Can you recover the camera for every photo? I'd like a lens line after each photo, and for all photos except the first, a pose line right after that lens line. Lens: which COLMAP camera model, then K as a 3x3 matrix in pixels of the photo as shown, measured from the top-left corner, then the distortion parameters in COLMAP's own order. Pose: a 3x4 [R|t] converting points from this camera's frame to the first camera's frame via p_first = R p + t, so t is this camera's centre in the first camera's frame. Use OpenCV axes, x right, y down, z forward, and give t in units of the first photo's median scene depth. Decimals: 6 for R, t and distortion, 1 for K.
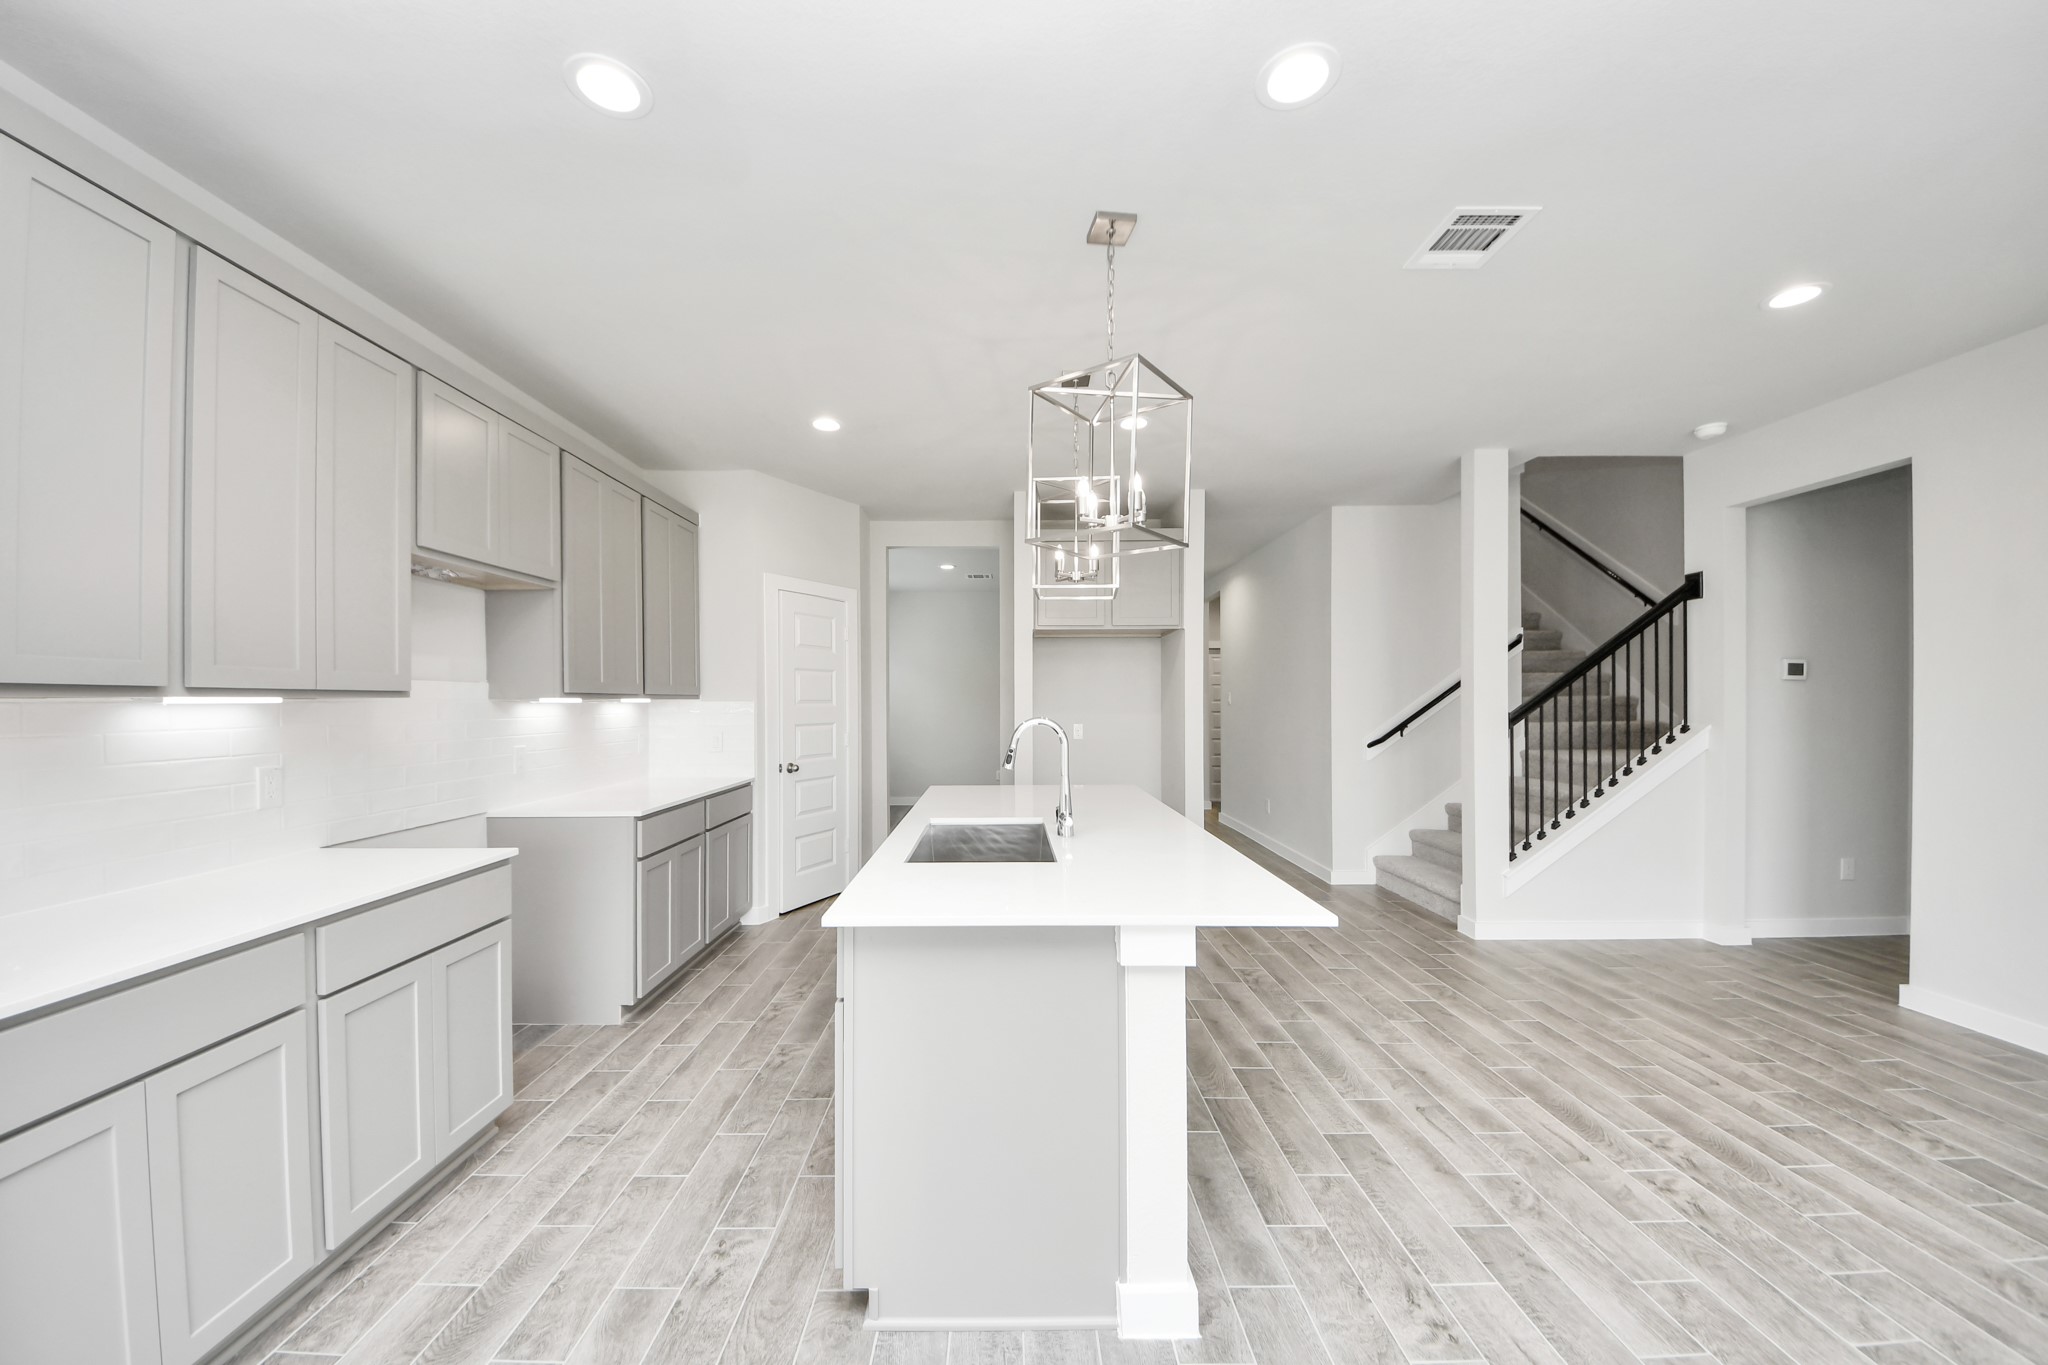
lens RADIAL K [[725.8, 0, 1023.6], [0, 725.8, 704.9], [0, 0, 1]] dist [0.020984, -0.019690]
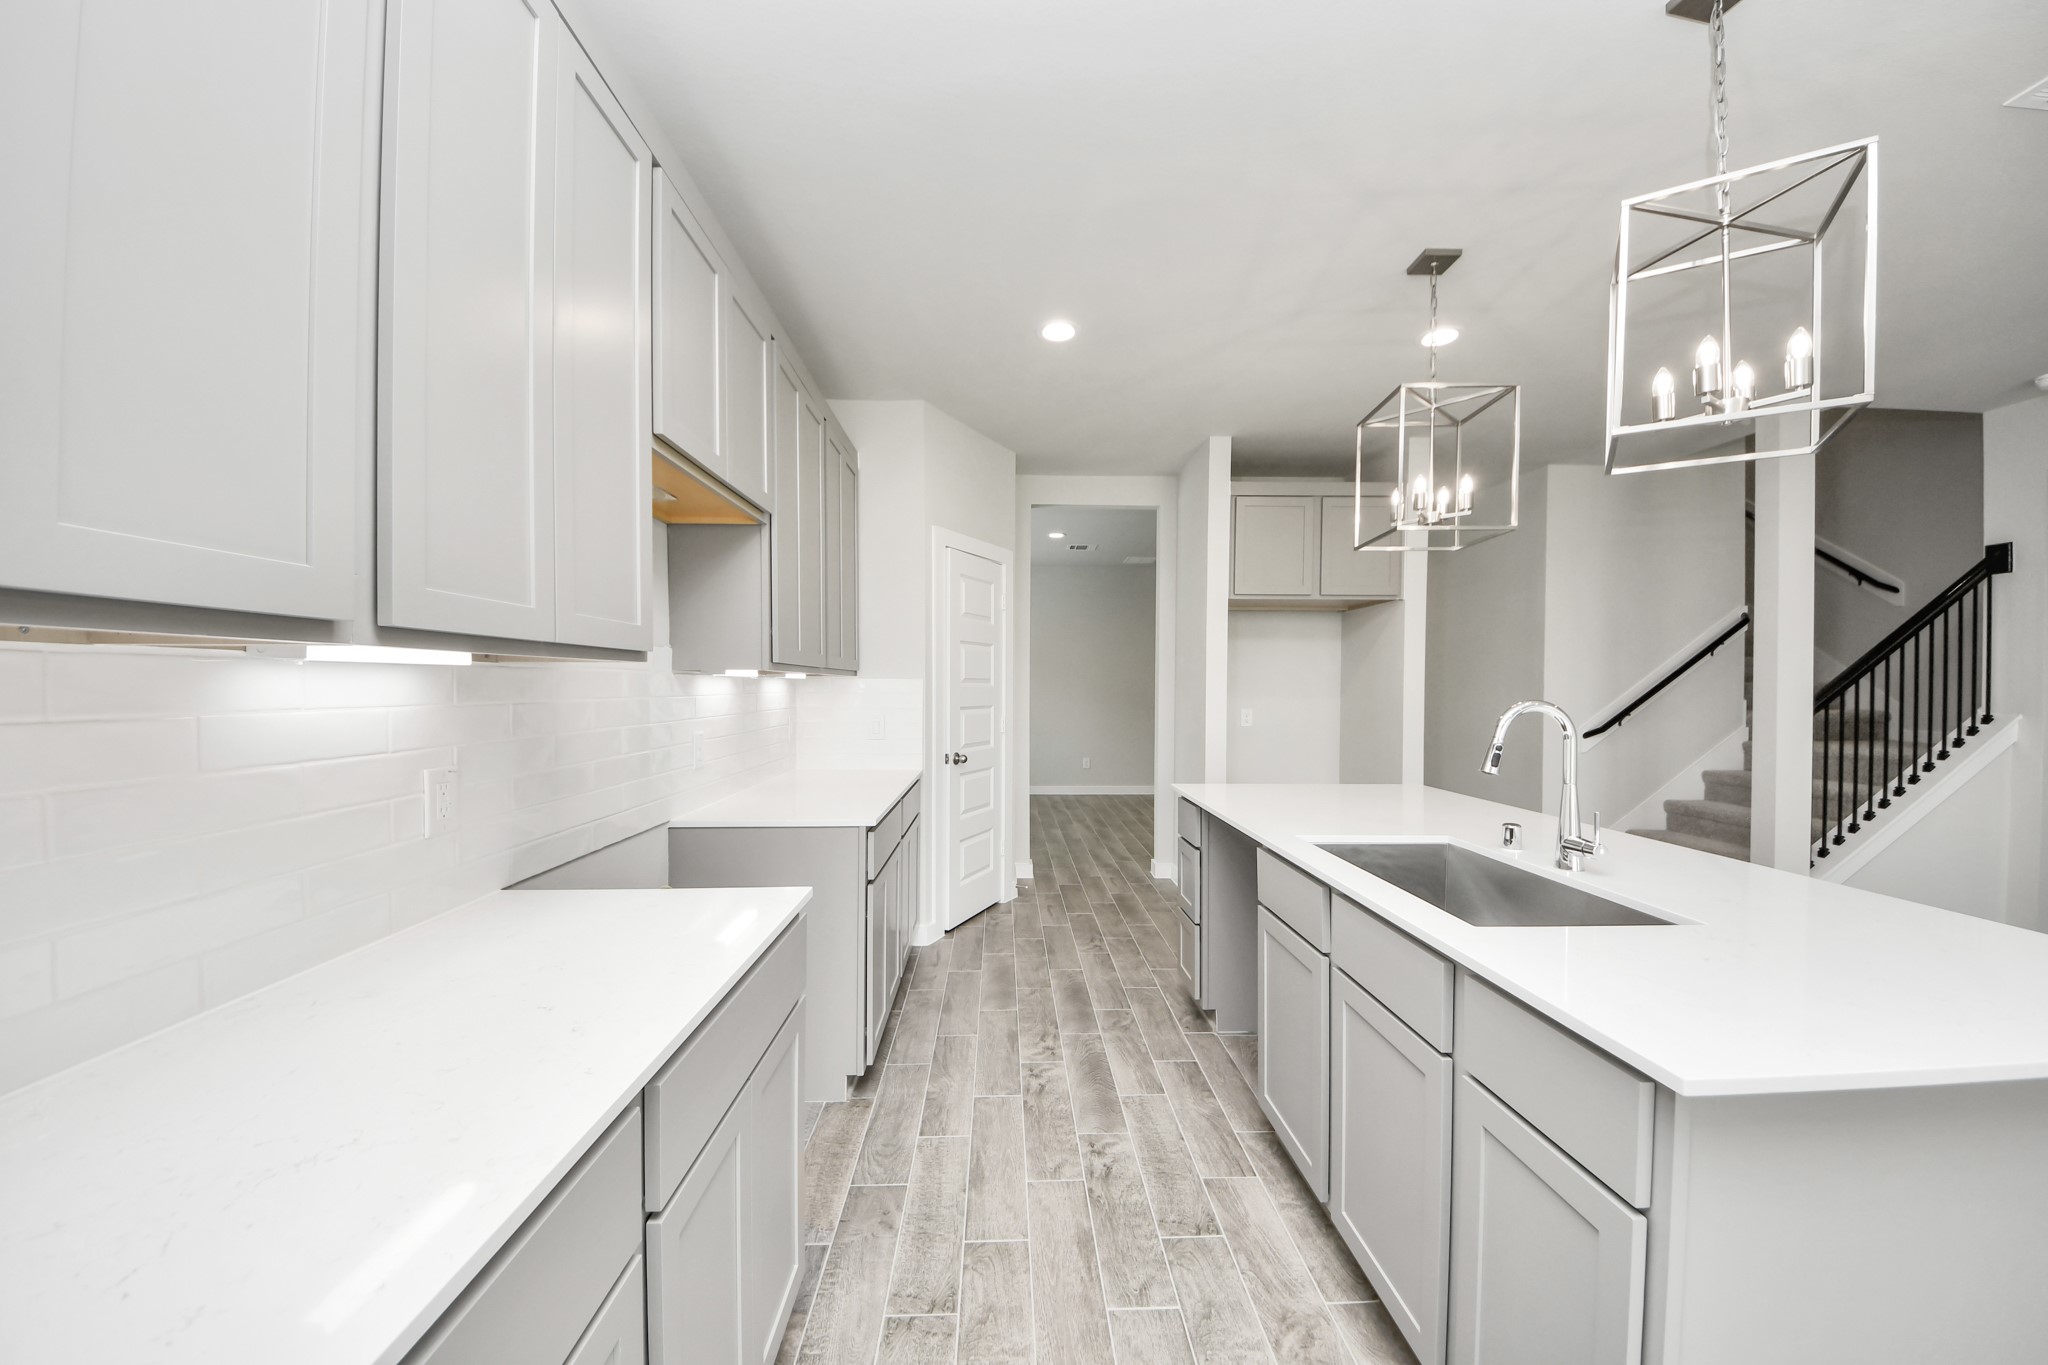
lens RADIAL K [[710.2, 0, 1033.8], [0, 710.2, 691.4], [0, 0, 1]] dist [0.008231, -0.007635]
pose [[0.999285, 0.009152, 0.036688, -0.287737], [-0.009249, 0.999954, 0.002497, 0.006890], [-0.036663, -0.002834, 0.999324, 0.190218]]
